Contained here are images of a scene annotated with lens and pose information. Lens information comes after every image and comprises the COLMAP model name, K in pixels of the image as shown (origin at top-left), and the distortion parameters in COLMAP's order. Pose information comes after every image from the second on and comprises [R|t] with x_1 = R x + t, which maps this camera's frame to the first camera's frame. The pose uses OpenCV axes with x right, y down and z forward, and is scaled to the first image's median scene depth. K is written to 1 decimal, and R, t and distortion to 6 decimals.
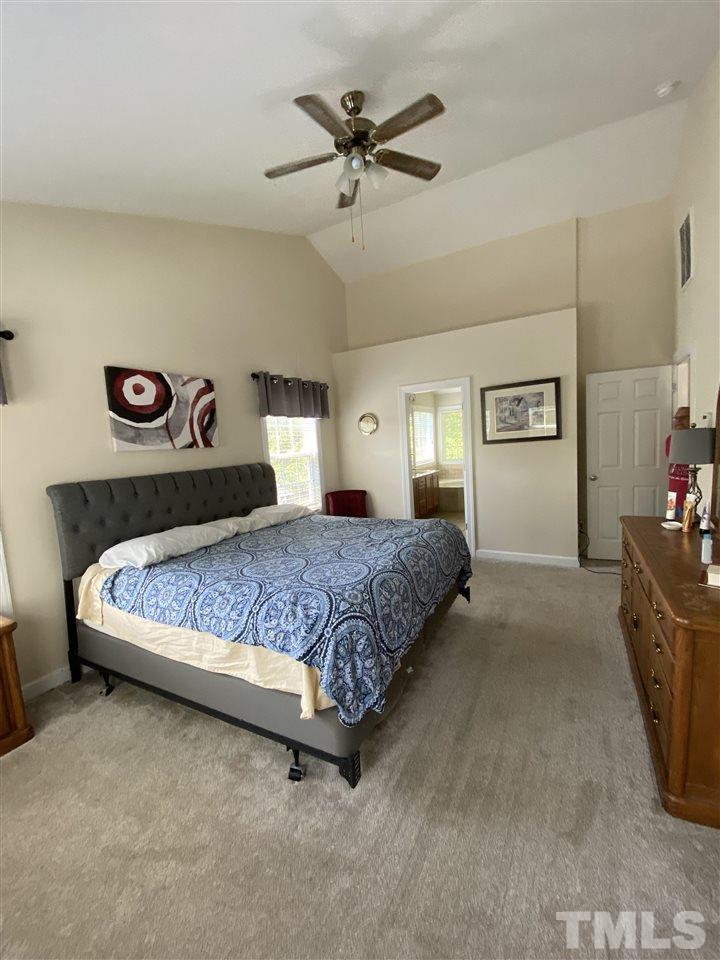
lens RADIAL K [[390.2, 0, 360.7], [0, 390.2, 482.8], [0, 0, 1]] dist [-0.002239, -0.000231]
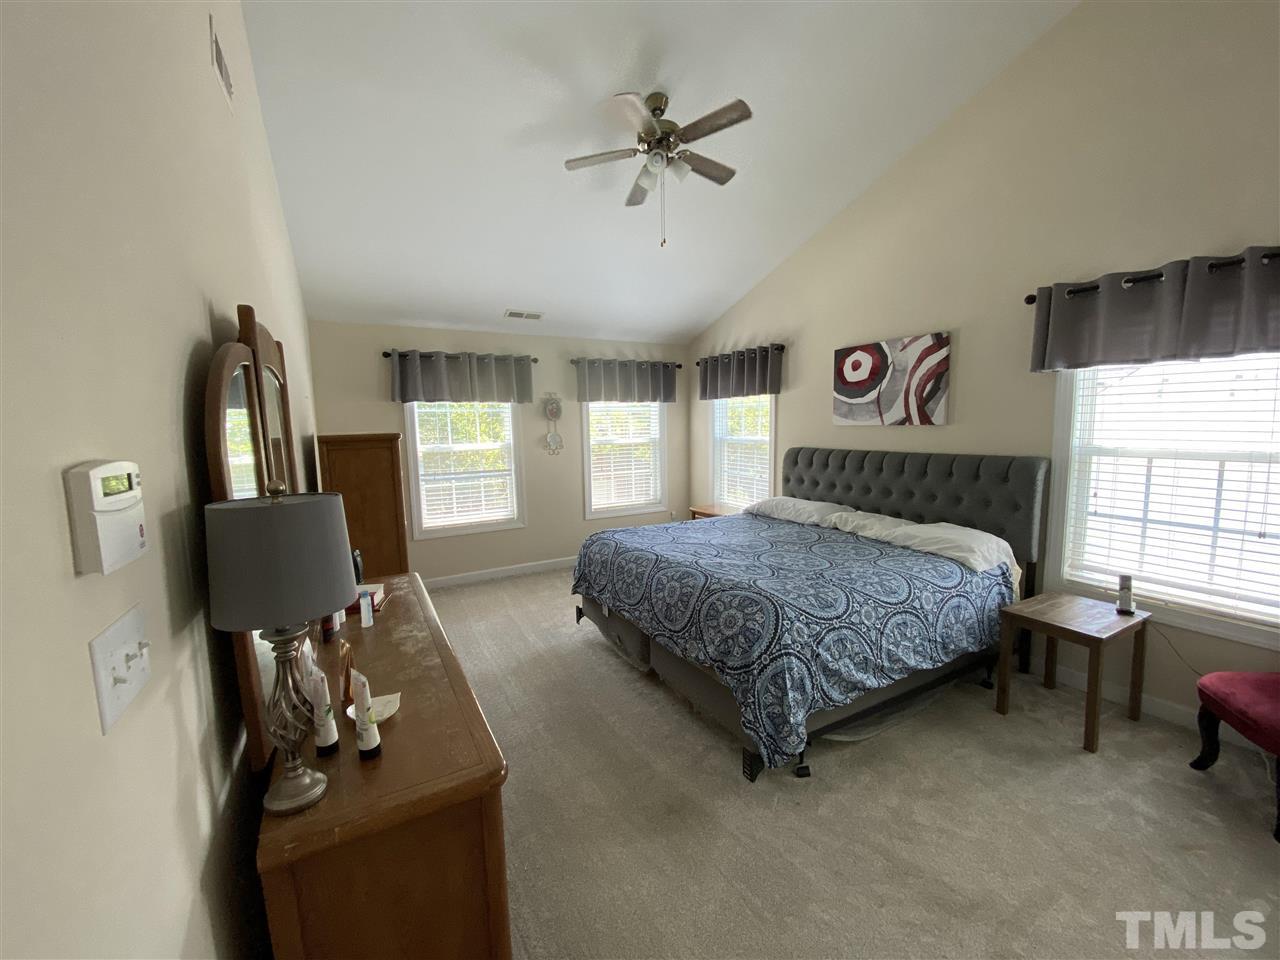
lens RADIAL K [[520.3, 0, 640.5], [0, 520.3, 481.4], [0, 0, 1]] dist [-0.002239, -0.000231]
pose [[-0.530329, 0.150607, -0.834307, 0.825241], [-0.045290, 0.977656, 0.205272, -0.179263], [0.846581, 0.146647, -0.511659, 1.149824]]
